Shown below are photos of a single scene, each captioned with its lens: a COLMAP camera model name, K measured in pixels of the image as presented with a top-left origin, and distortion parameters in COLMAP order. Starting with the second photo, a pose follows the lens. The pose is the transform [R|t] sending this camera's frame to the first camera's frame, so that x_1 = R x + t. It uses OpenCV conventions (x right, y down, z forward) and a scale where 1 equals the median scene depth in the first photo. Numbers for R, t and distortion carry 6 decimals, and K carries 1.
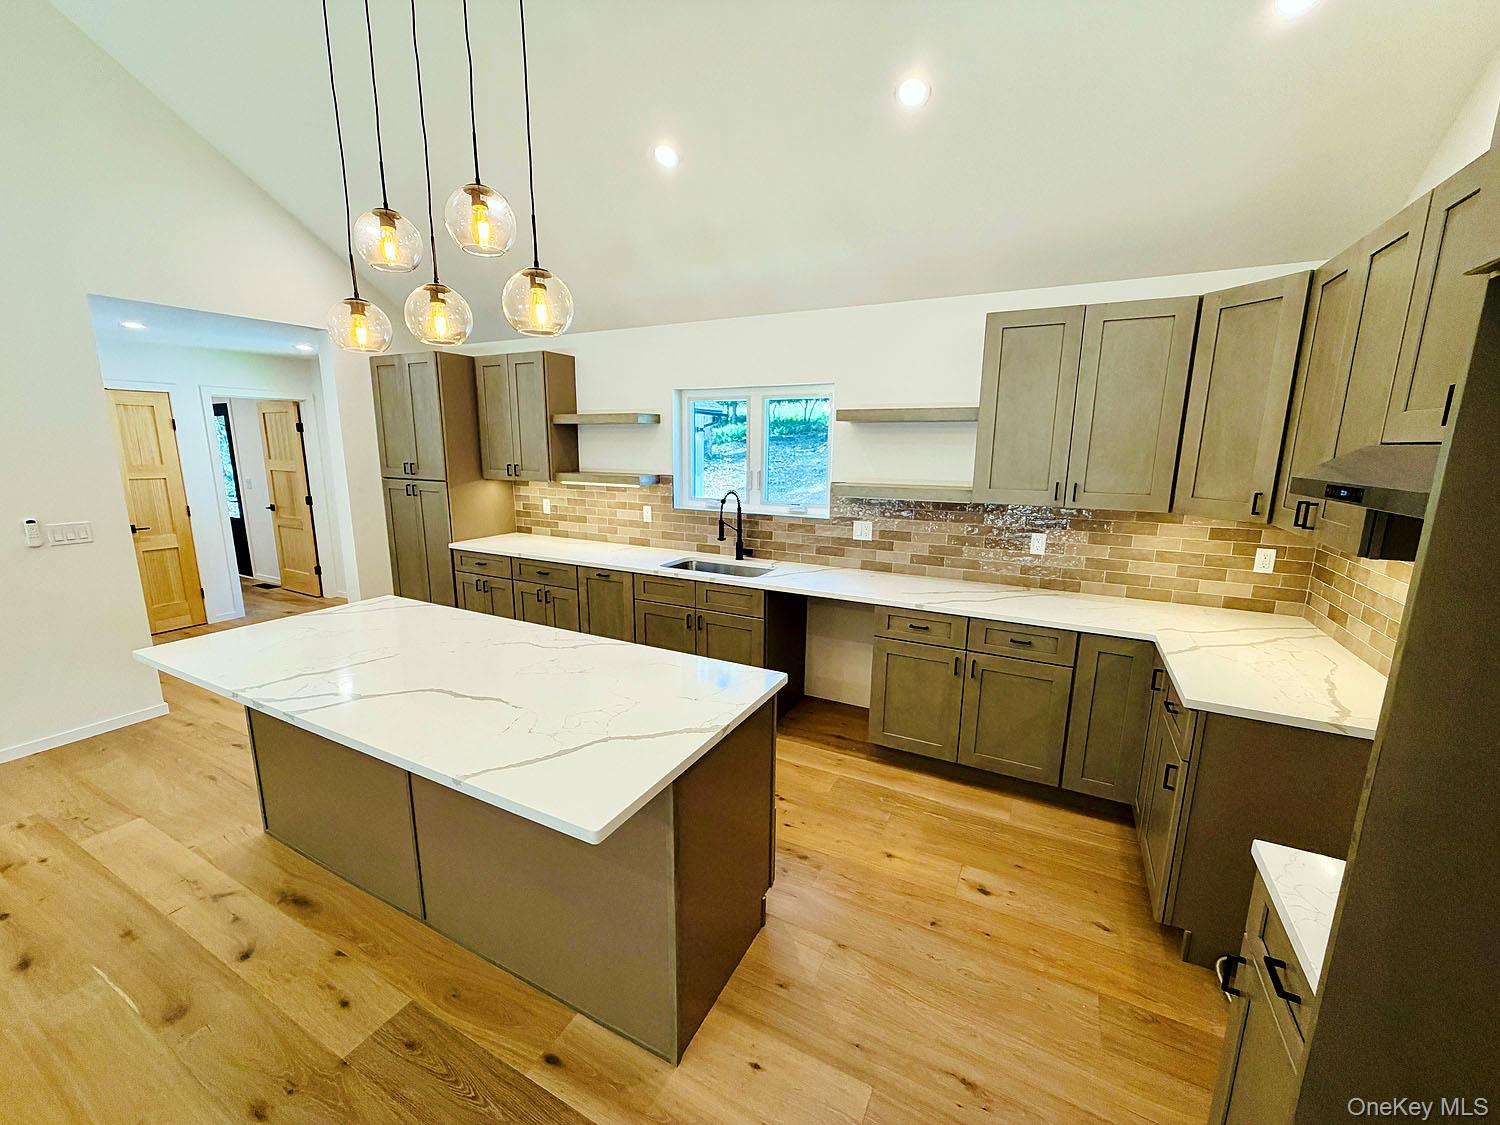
lens RADIAL K [[599.0, 0, 746.0], [0, 599.0, 561.5], [0, 0, 1]] dist [-0.000135, 0.000061]
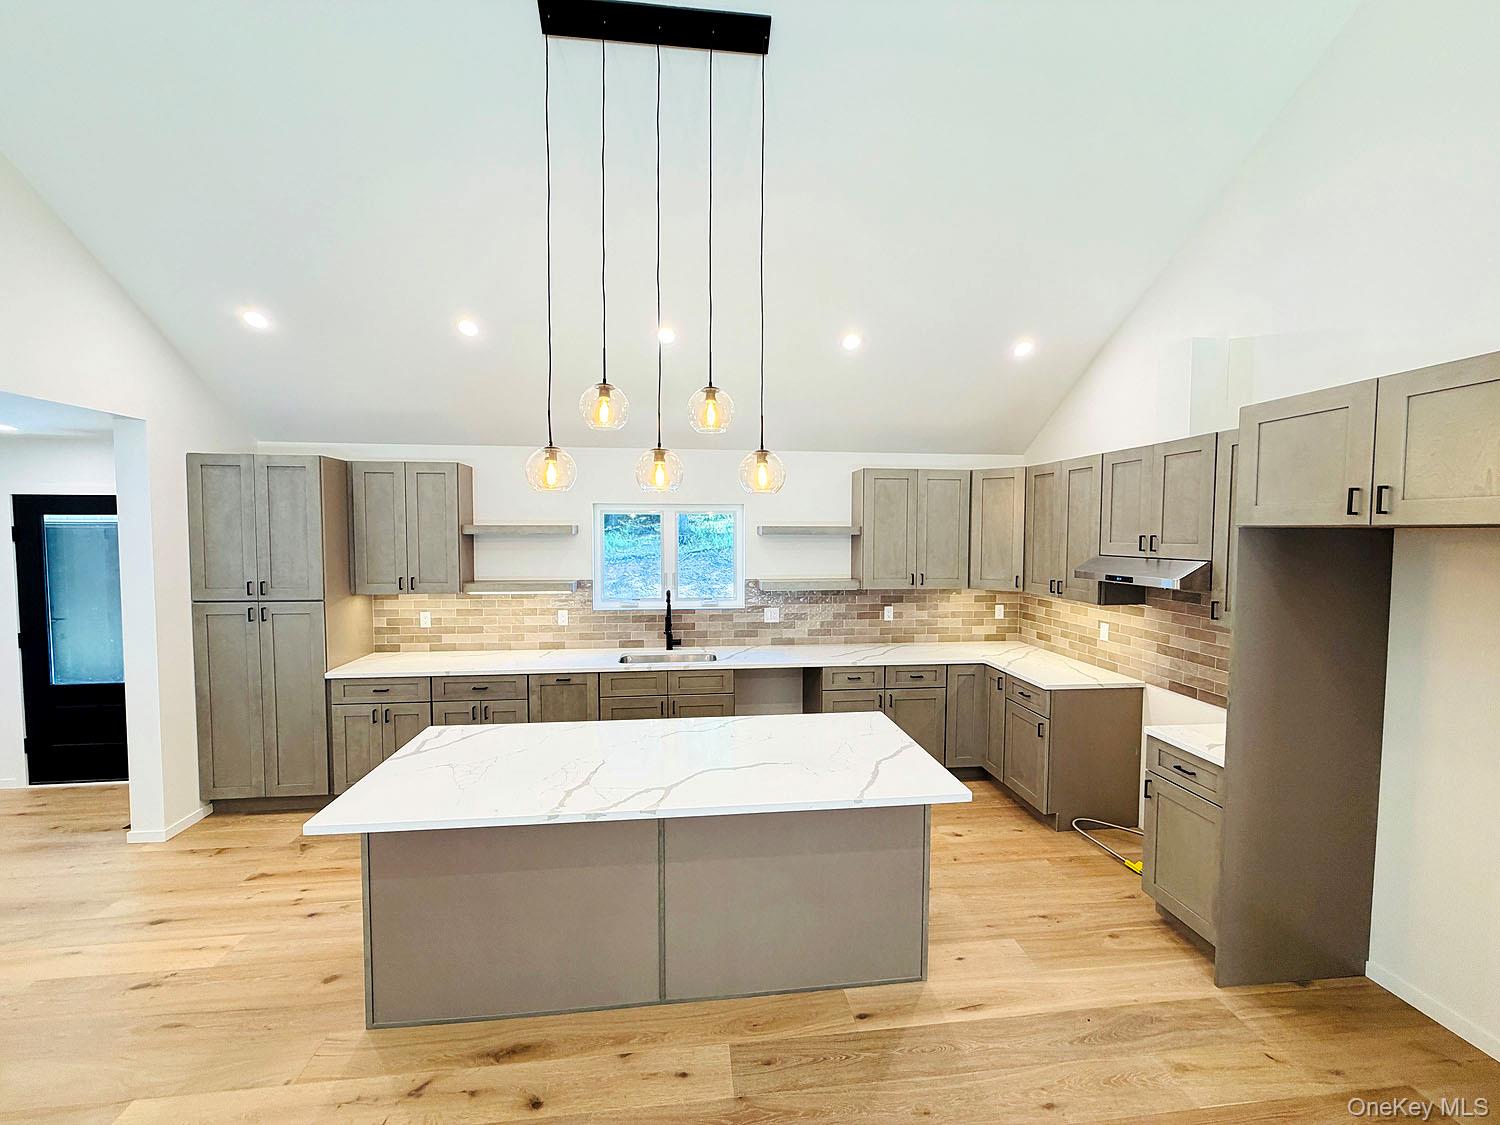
lens RADIAL K [[599.0, 0, 746.0], [0, 599.0, 561.5], [0, 0, 1]] dist [-0.000135, 0.000061]
pose [[0.829247, -0.035956, 0.557724, -0.593624], [0.113317, 0.988018, -0.104787, -0.037937], [-0.547274, 0.150094, 0.823385, -0.064075]]
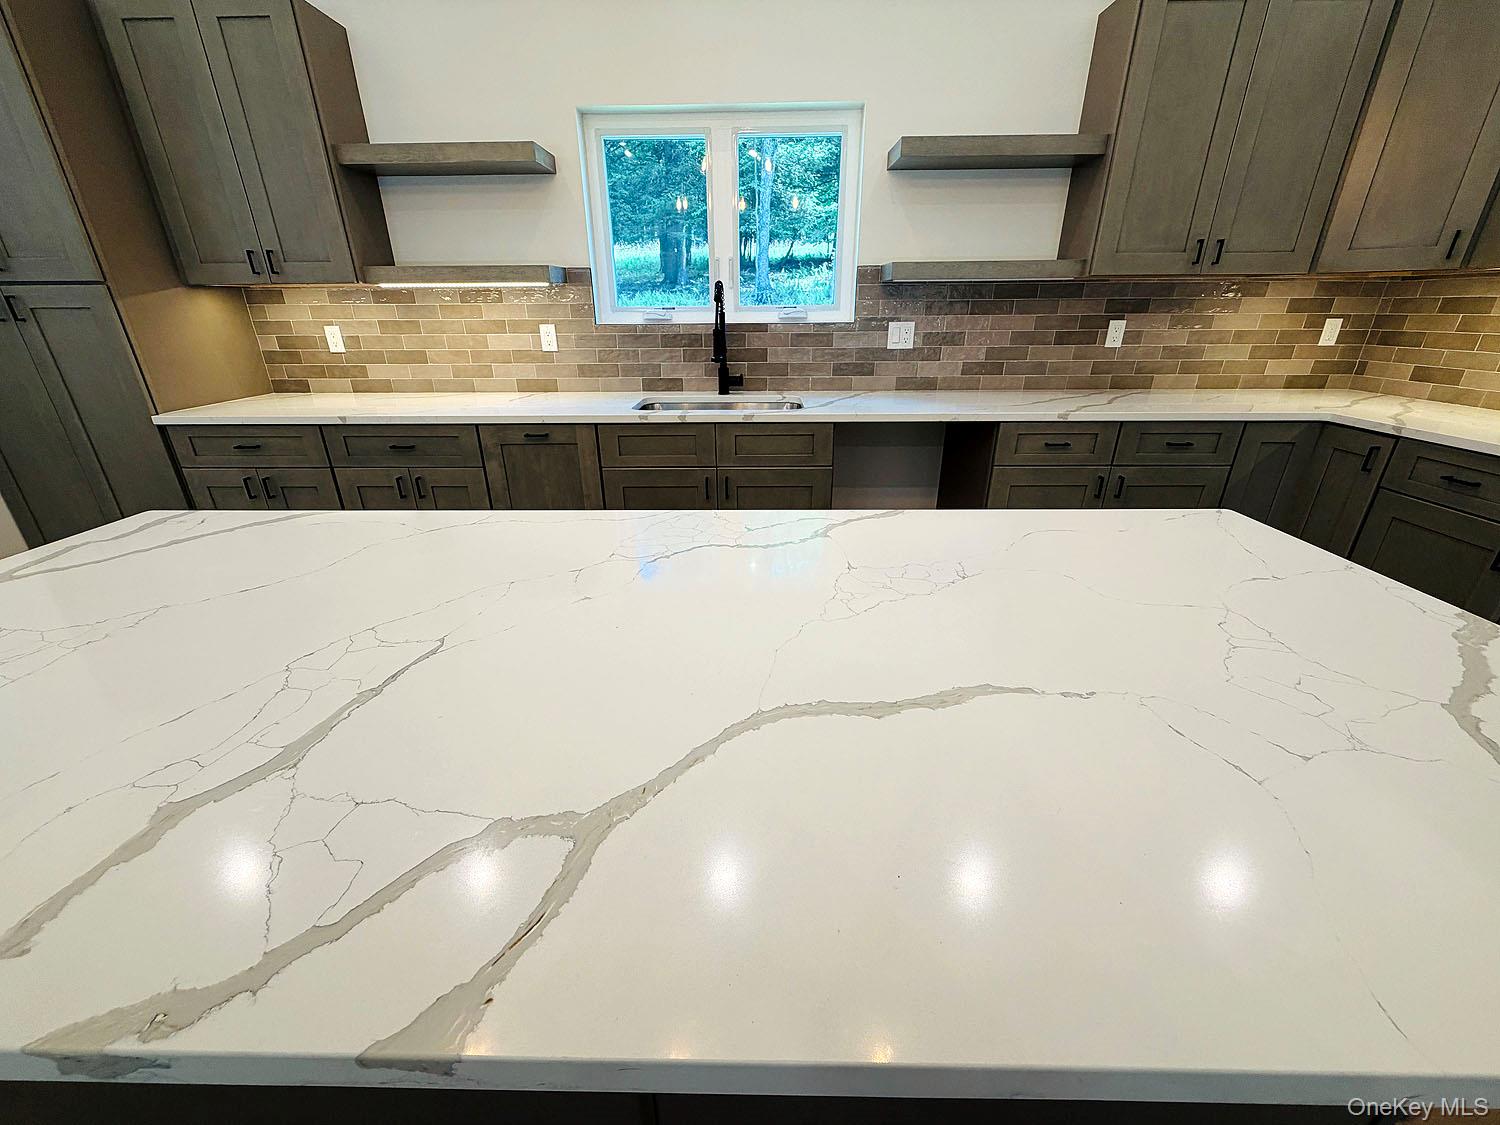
lens RADIAL K [[599.0, 0, 746.0], [0, 599.0, 561.5], [0, 0, 1]] dist [-0.000135, 0.000061]
pose [[0.895750, -0.189156, 0.402309, -0.342098], [0.101433, 0.968053, 0.229314, 0.031339], [-0.432832, -0.164601, 0.886320, 0.387390]]
